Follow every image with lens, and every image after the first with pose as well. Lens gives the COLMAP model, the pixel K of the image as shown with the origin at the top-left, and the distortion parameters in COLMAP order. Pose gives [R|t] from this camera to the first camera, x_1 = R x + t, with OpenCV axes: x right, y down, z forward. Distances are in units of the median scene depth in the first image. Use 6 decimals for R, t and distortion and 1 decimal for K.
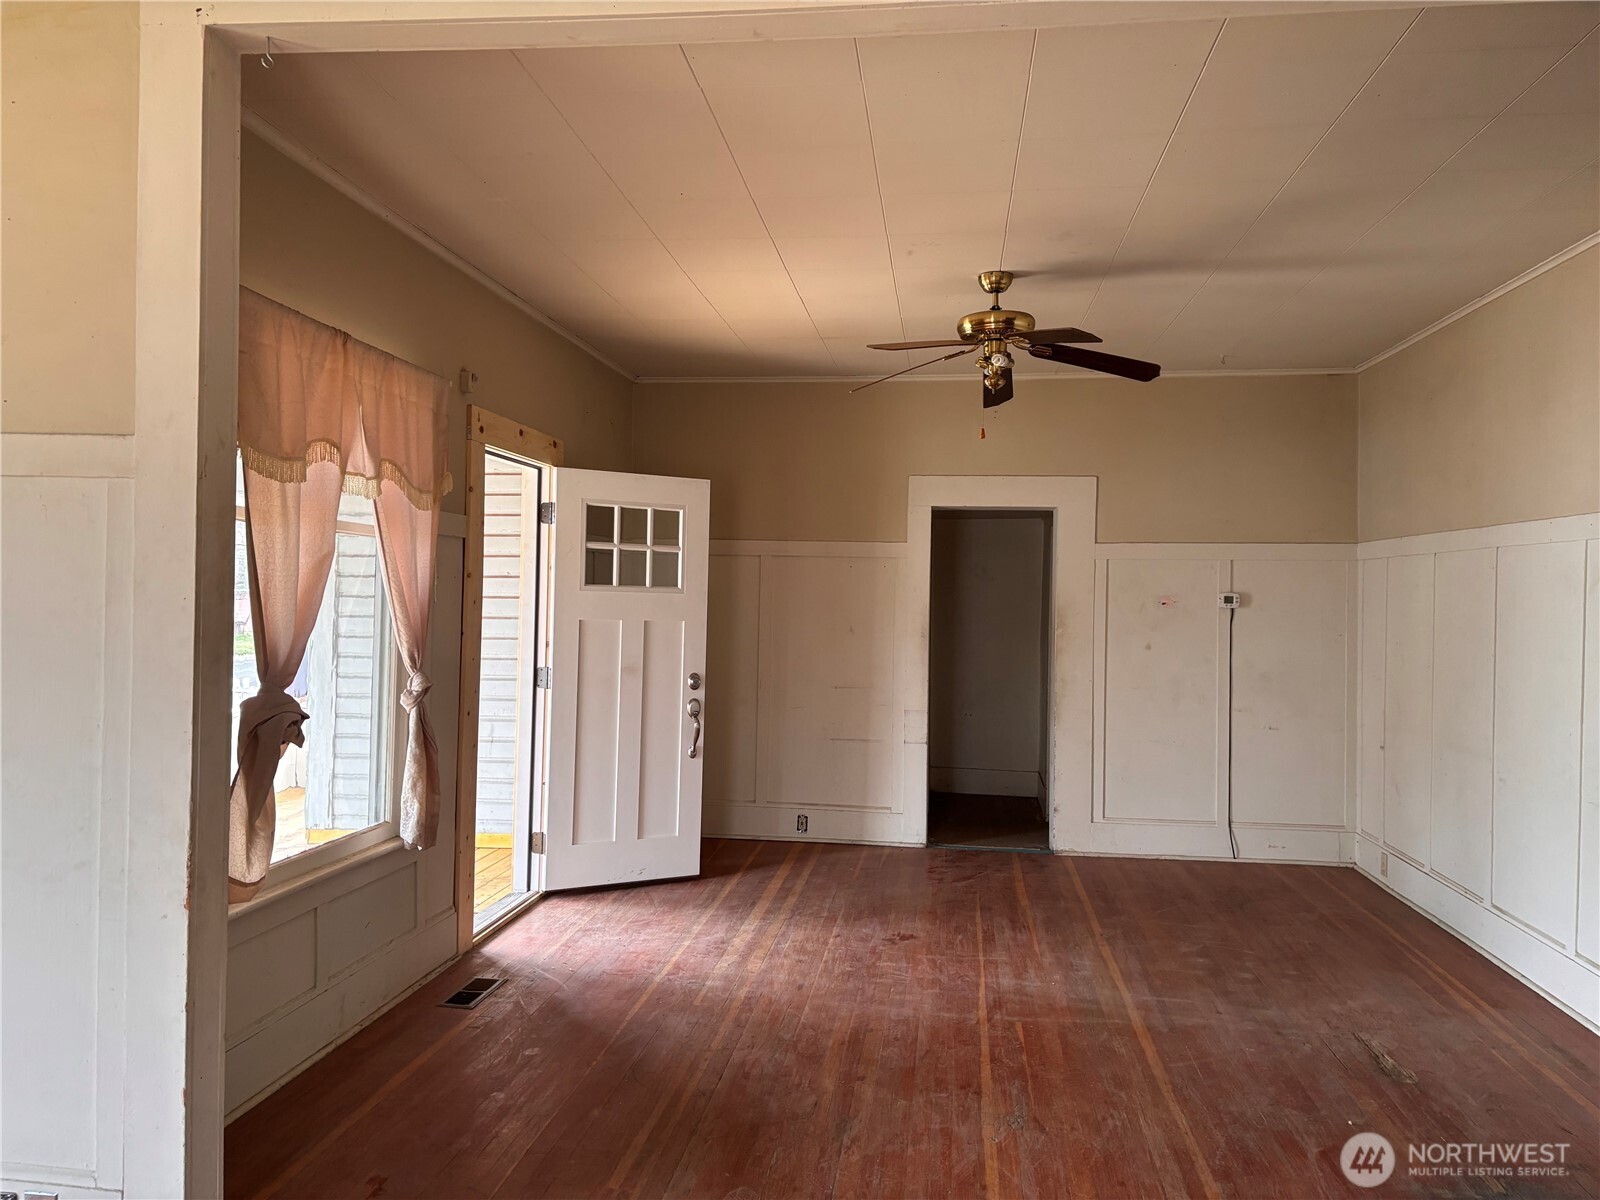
lens RADIAL K [[1195.2, 0, 784.3], [0, 1195.2, 600.2], [0, 0, 1]] dist [0.079617, -0.092422]
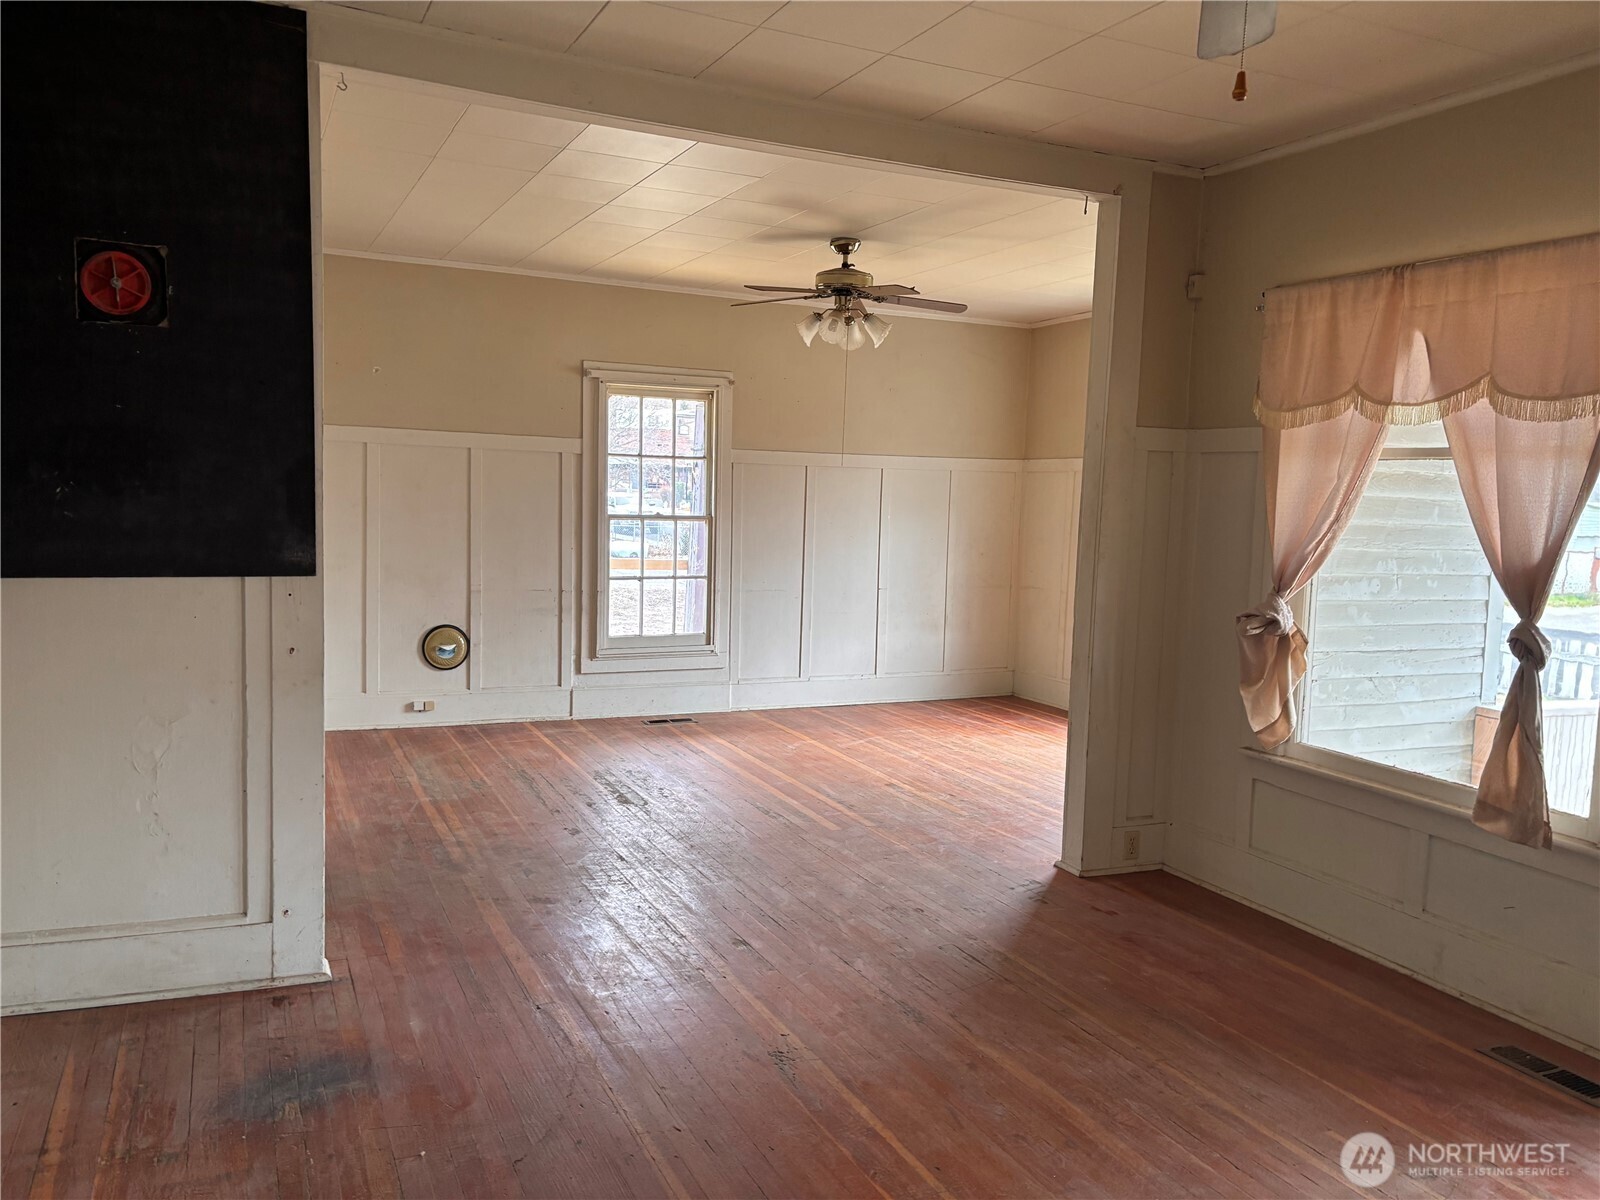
lens RADIAL K [[1195.2, 0, 784.3], [0, 1195.2, 600.2], [0, 0, 1]] dist [0.079617, -0.092422]
pose [[-0.840267, 0.005085, -0.542149, 0.607868], [-0.049462, 0.995067, 0.085993, -0.001480], [0.539912, 0.099073, -0.835870, 1.530334]]
